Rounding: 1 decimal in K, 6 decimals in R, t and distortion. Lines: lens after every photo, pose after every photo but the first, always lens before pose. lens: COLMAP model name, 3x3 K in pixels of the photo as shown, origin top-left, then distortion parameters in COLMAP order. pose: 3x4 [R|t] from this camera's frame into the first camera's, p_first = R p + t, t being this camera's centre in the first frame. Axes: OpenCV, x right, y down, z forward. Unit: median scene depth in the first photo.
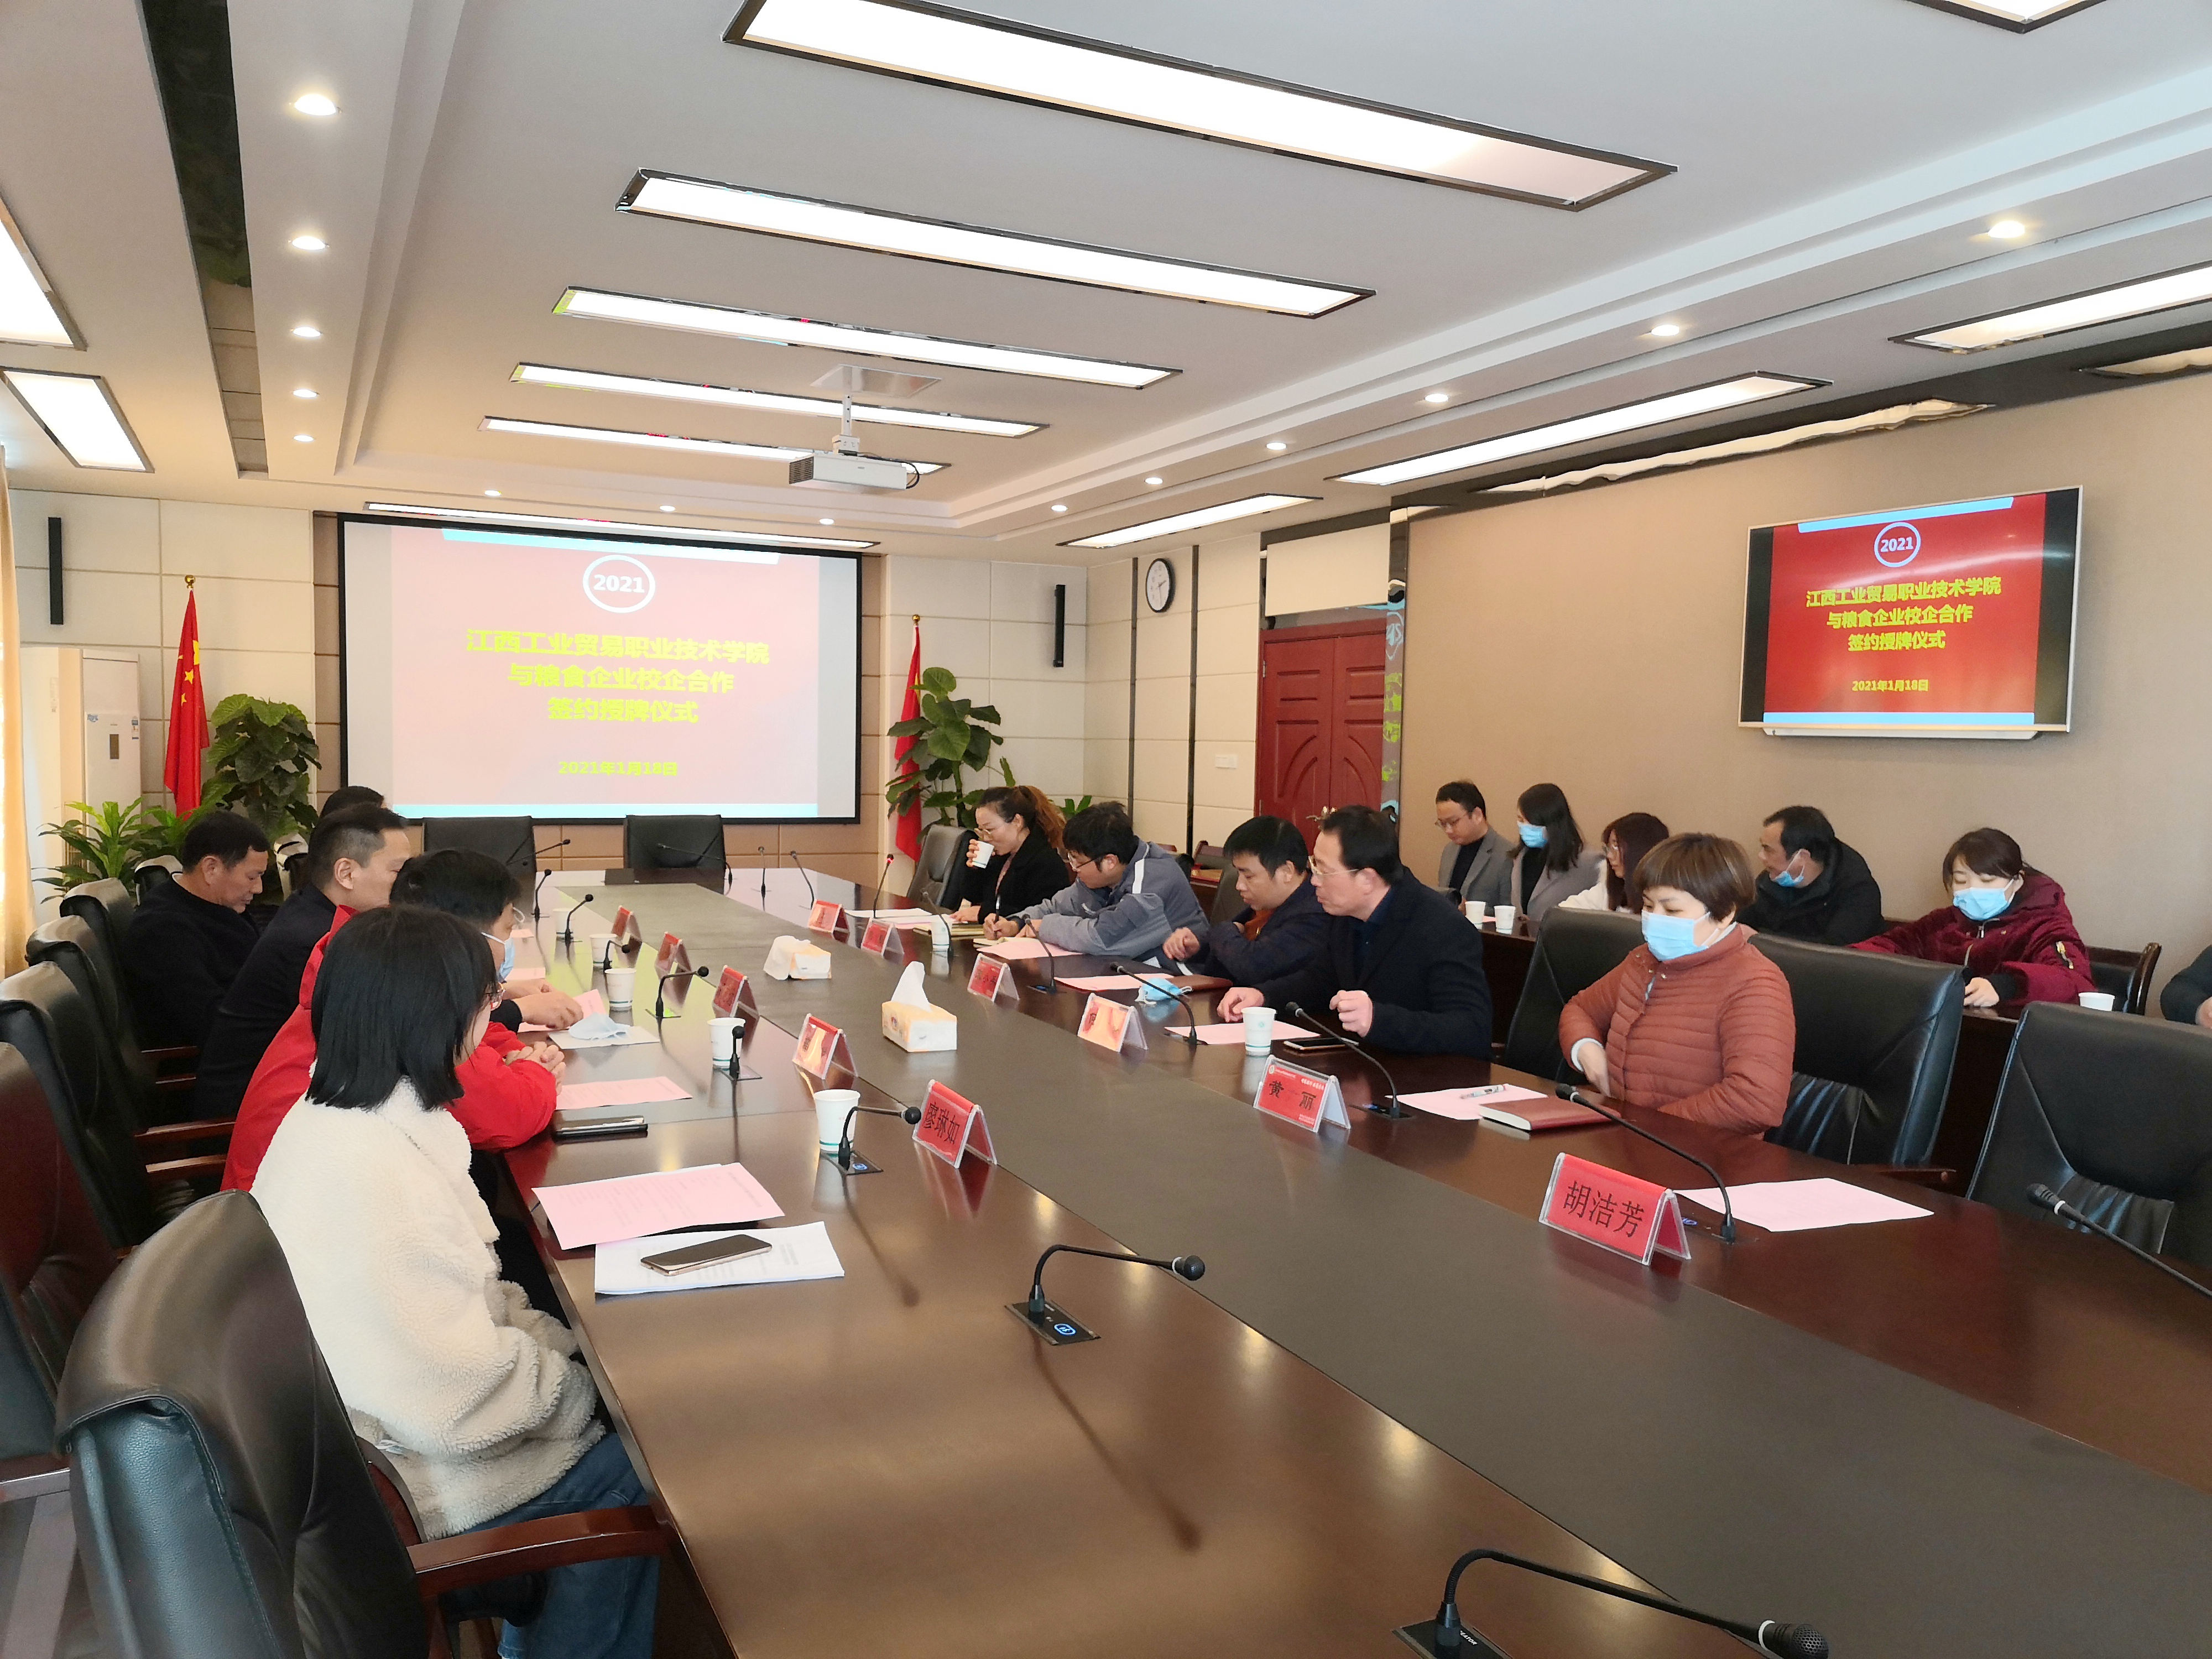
lens RADIAL K [[1668.5, 0, 1107.4], [0, 1668.5, 833.6], [0, 0, 1]] dist [0.005547, 0.001630]
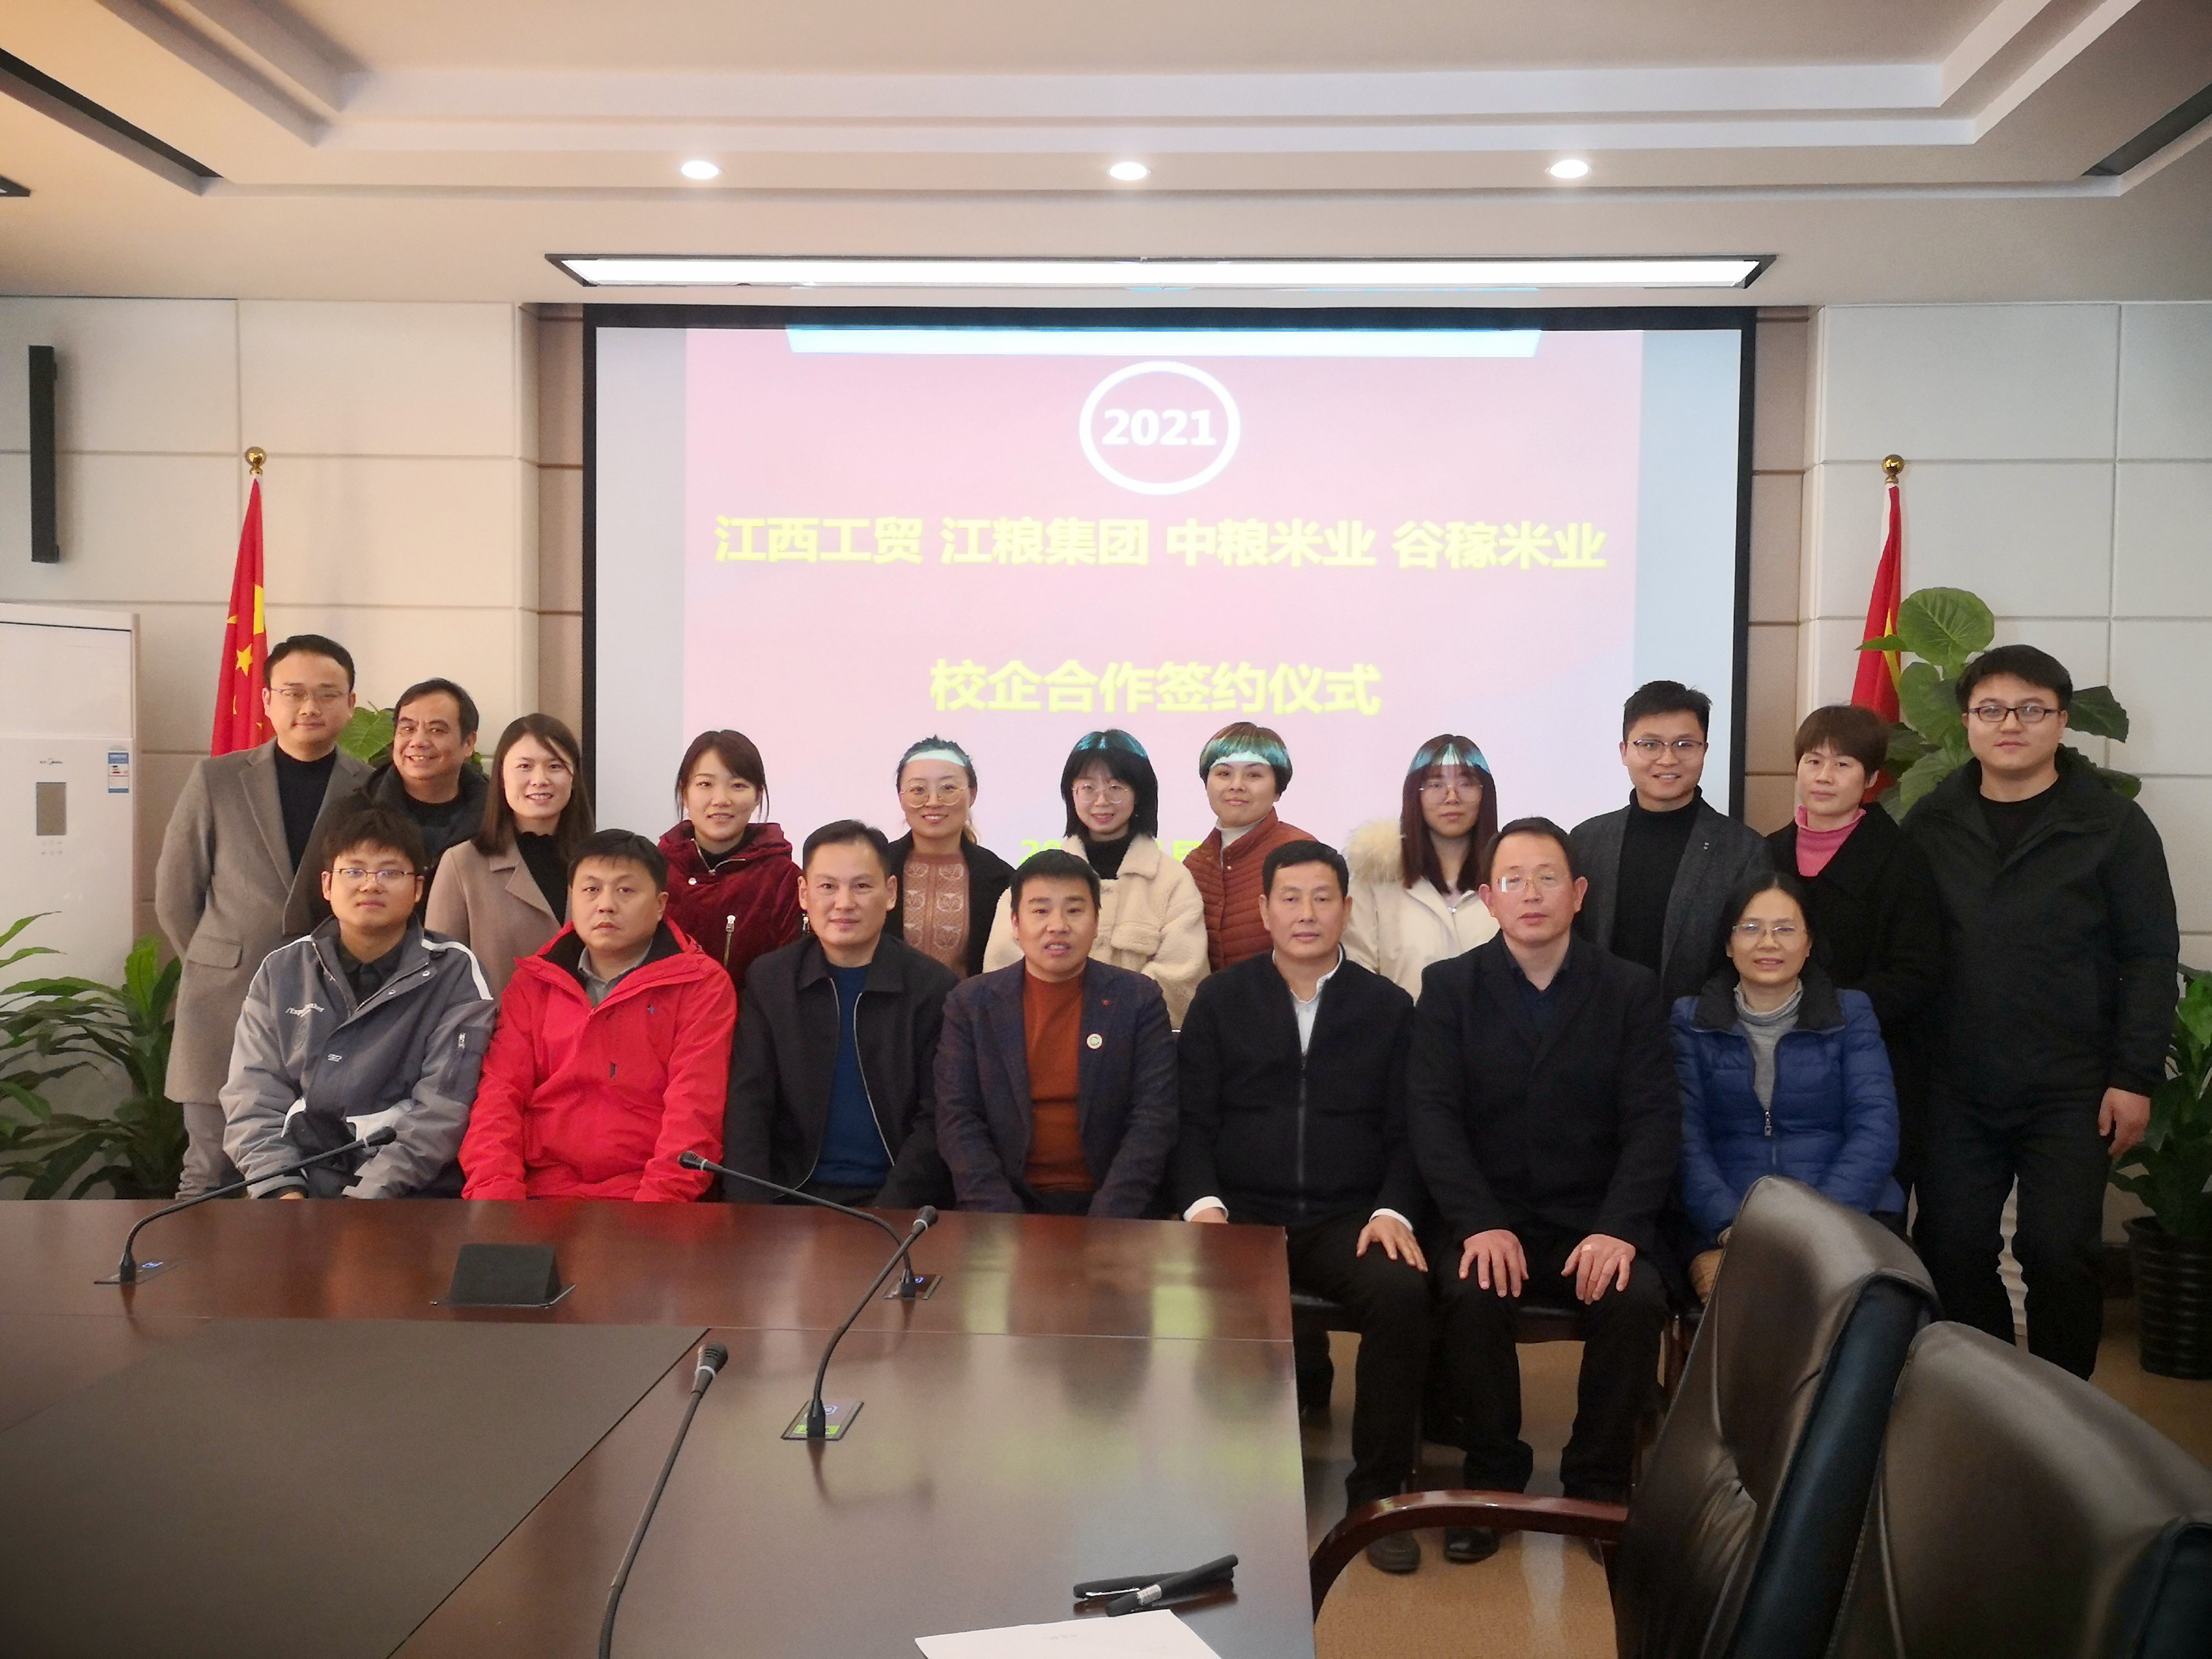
lens RADIAL K [[2302.5, 0, 1103.4], [0, 2302.5, 835.9], [0, 0, 1]] dist [0.018341, 0.000000]
pose [[0.885915, 0.001253, -0.463845, -0.033966], [-0.023798, 0.998802, -0.042756, -0.021042], [0.463236, 0.048917, 0.884884, 0.495907]]
